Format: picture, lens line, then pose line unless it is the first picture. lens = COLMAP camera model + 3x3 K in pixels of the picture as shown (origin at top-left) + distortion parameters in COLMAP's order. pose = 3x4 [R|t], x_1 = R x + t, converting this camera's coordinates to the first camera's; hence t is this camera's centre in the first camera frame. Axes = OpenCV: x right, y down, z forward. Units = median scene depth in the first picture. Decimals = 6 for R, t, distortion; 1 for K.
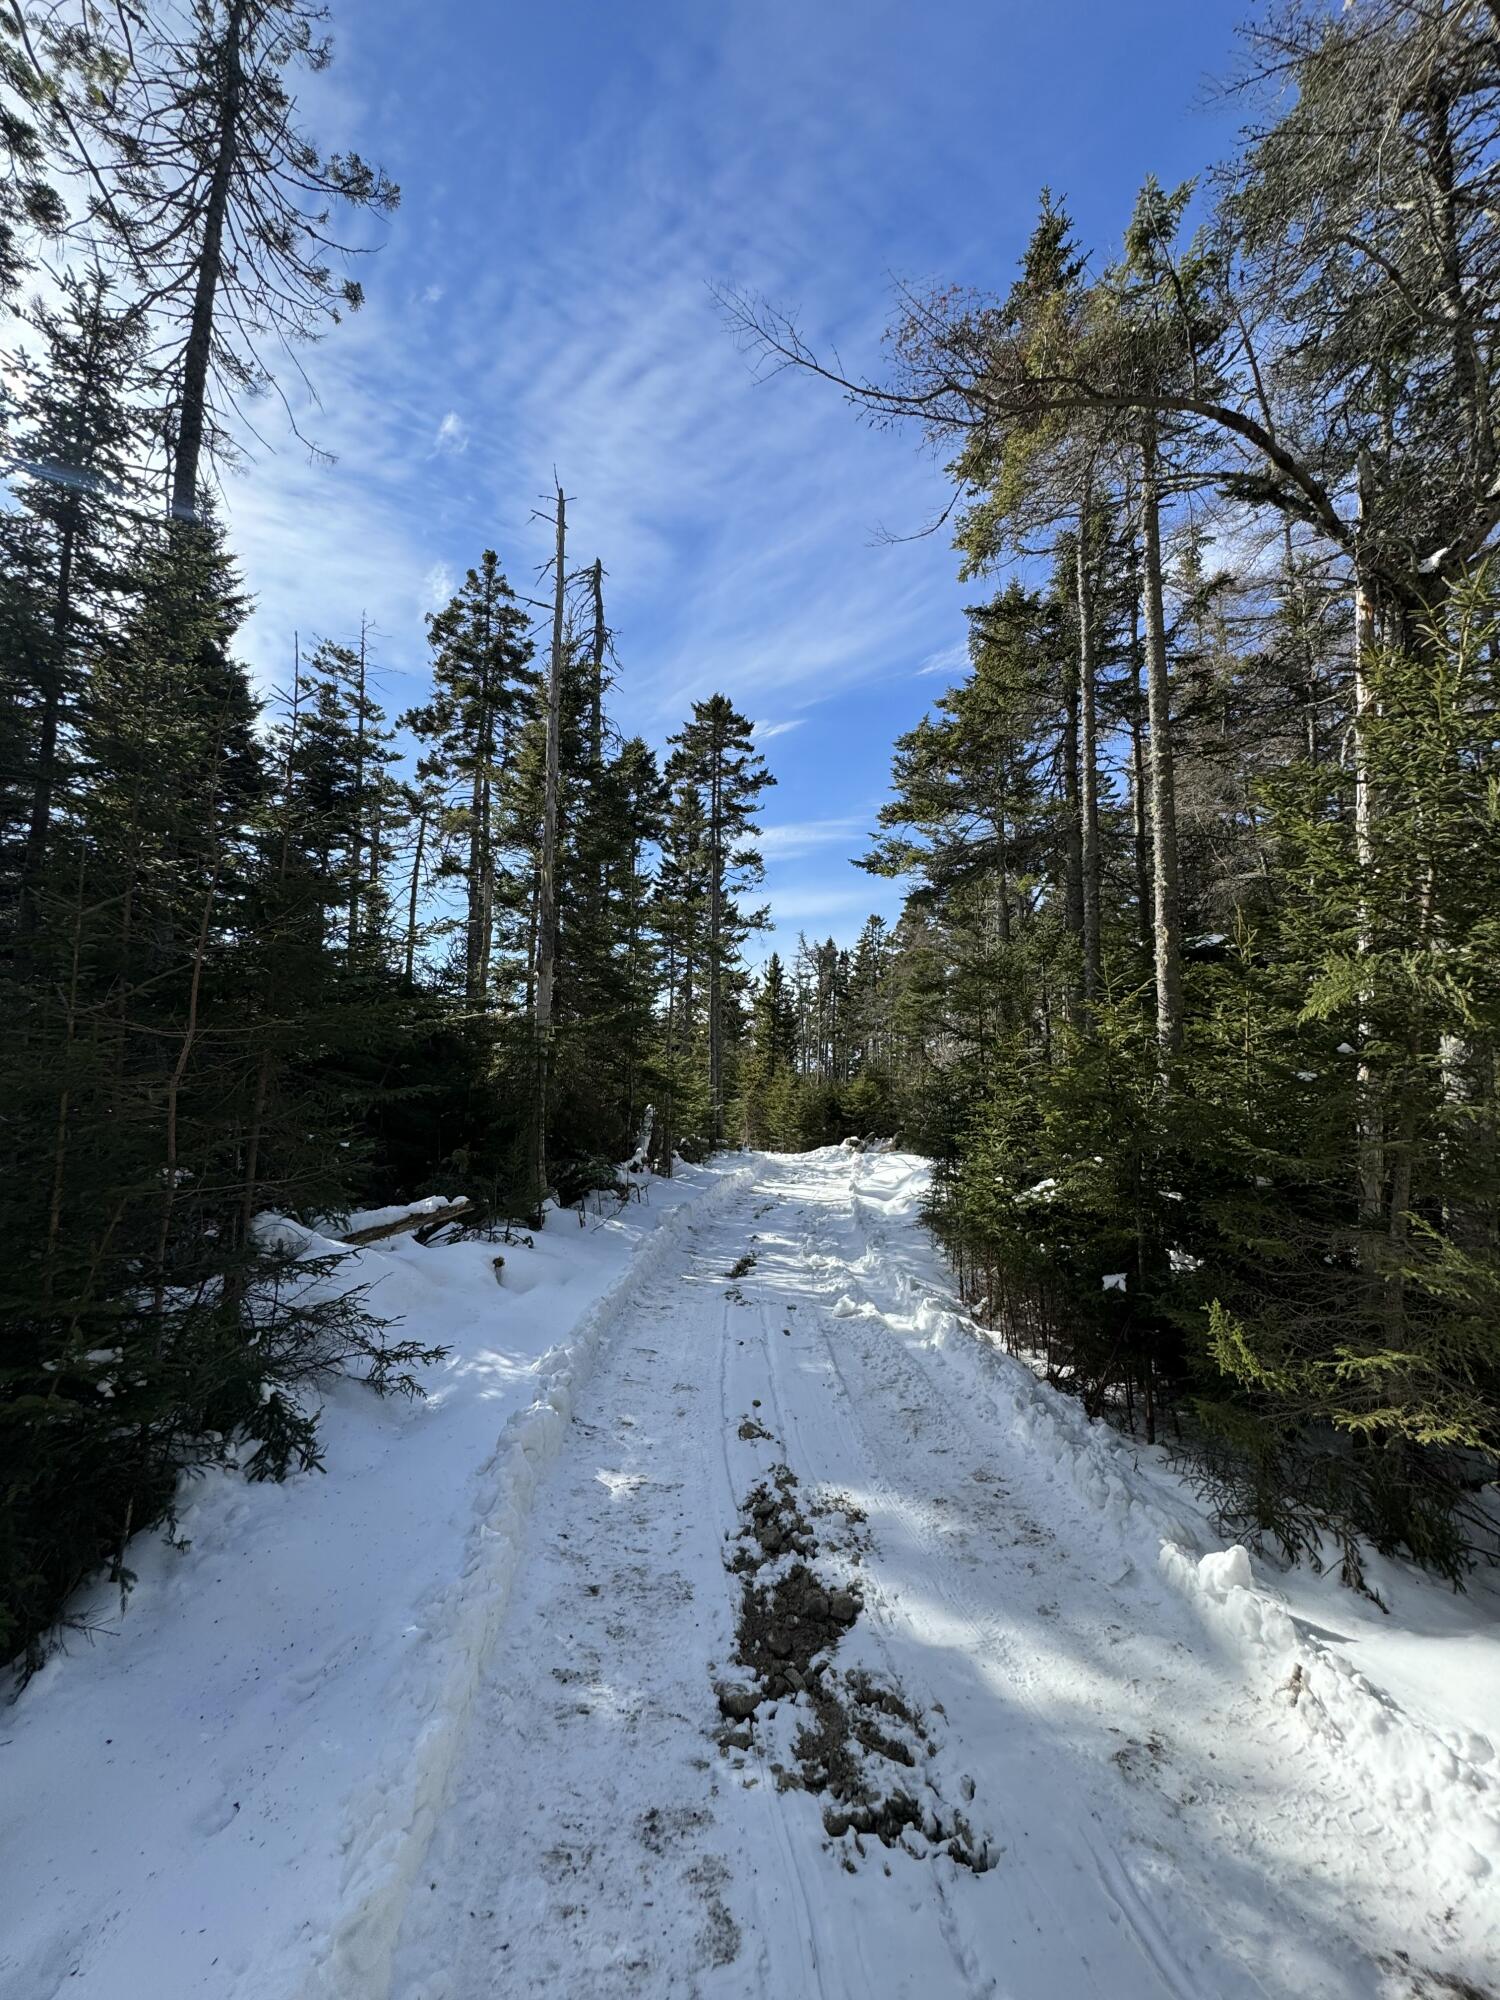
lens RADIAL K [[806.0, 0, 750.0], [0, 806.0, 1000.0], [0, 0, 1]] dist [-0.001751, -0.000185]
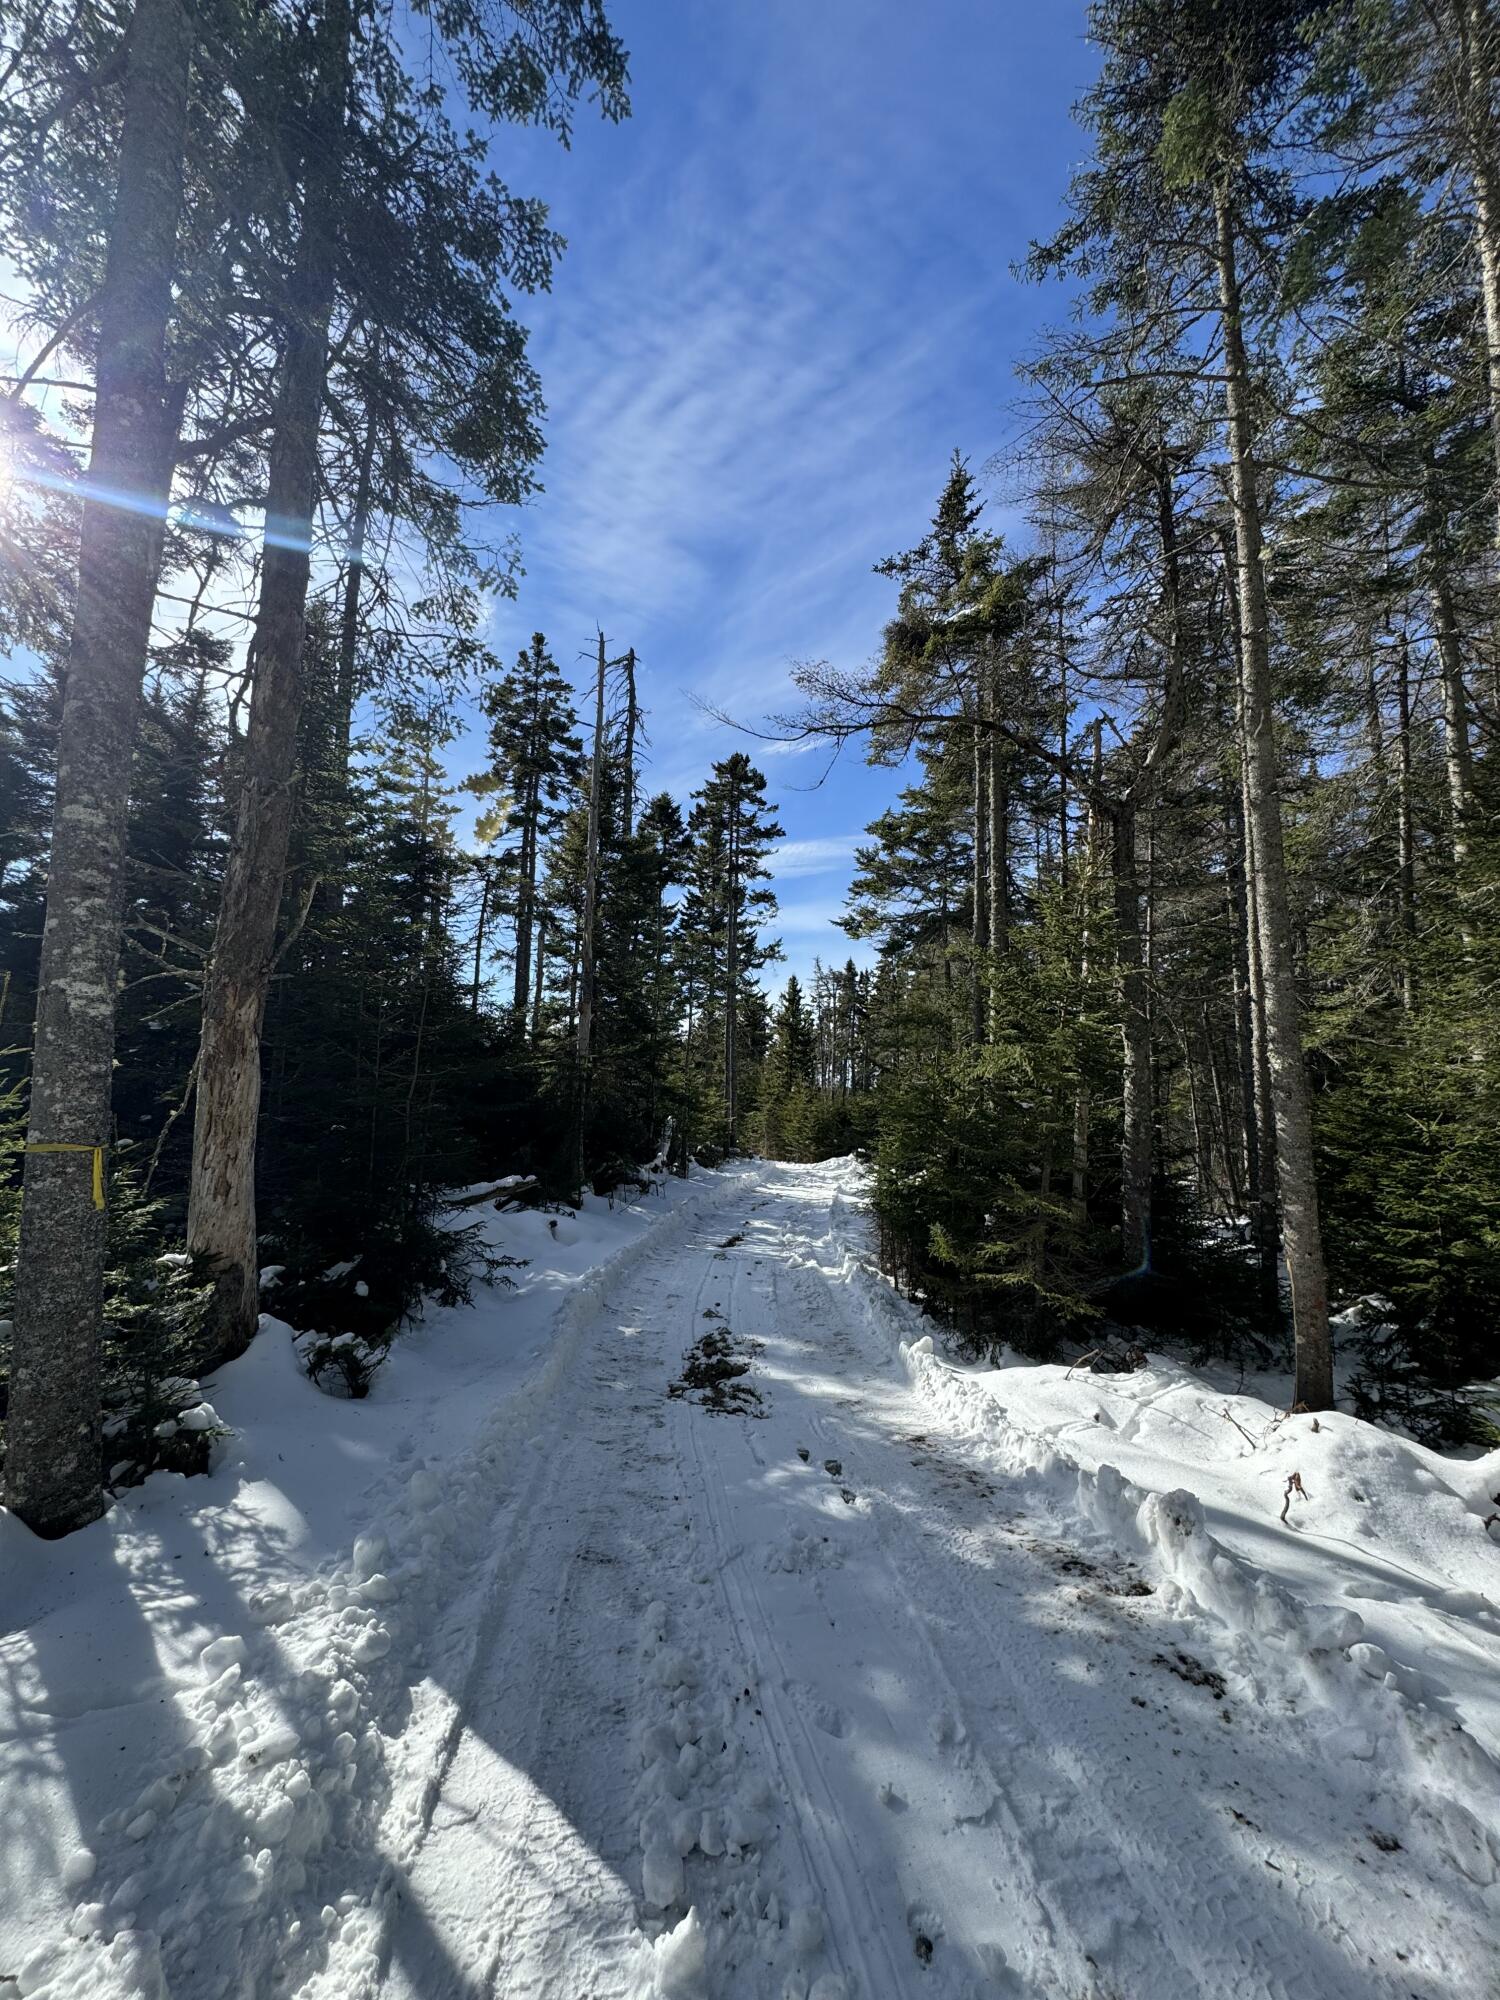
lens RADIAL K [[806.0, 0, 750.0], [0, 806.0, 1000.0], [0, 0, 1]] dist [-0.001751, -0.000185]
pose [[0.999223, 0.008495, -0.038480, 0.029889], [-0.009102, 0.999837, -0.015624, -0.018380], [0.038341, 0.015962, 0.999137, -0.141233]]
